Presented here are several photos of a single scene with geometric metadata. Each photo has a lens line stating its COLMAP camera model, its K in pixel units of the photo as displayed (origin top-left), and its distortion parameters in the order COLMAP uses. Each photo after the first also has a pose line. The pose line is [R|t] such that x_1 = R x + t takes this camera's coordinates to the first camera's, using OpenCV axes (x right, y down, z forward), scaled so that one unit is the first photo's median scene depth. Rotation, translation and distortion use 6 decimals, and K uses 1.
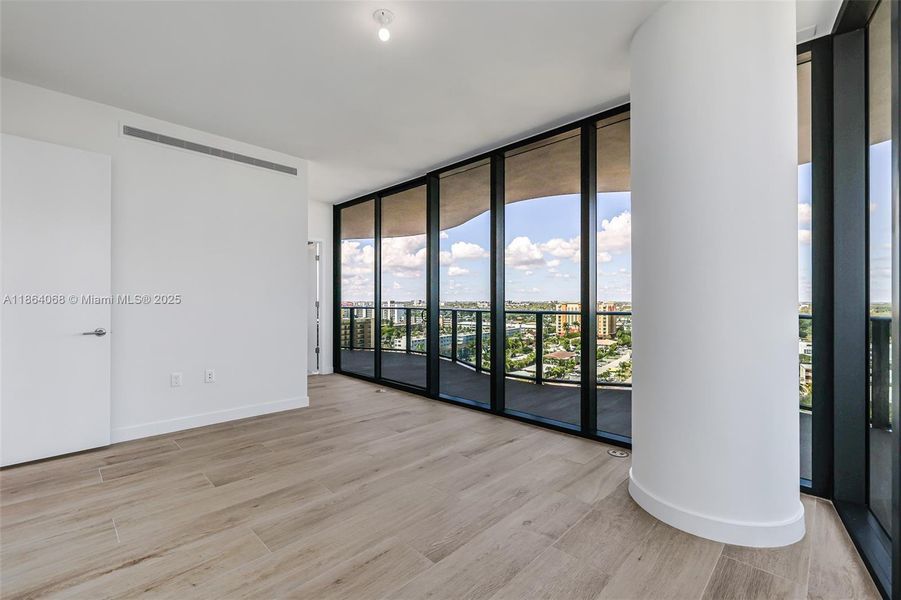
lens RADIAL K [[390.9, 0, 447.1], [0, 390.9, 303.1], [0, 0, 1]] dist [0.002068, 0.000105]
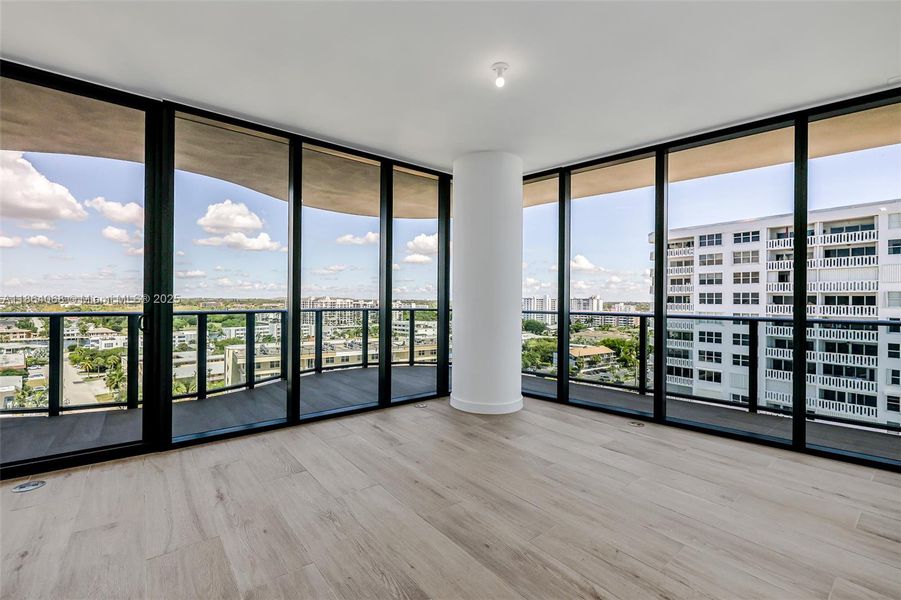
lens RADIAL K [[388.4, 0, 449.1], [0, 388.4, 297.6], [0, 0, 1]] dist [0.000509, 0.000017]
pose [[0.112949, 0.006627, 0.993579, -0.963471], [0.000660, 0.999977, -0.006744, -0.006894], [-0.993601, 0.001418, 0.112942, 0.713689]]
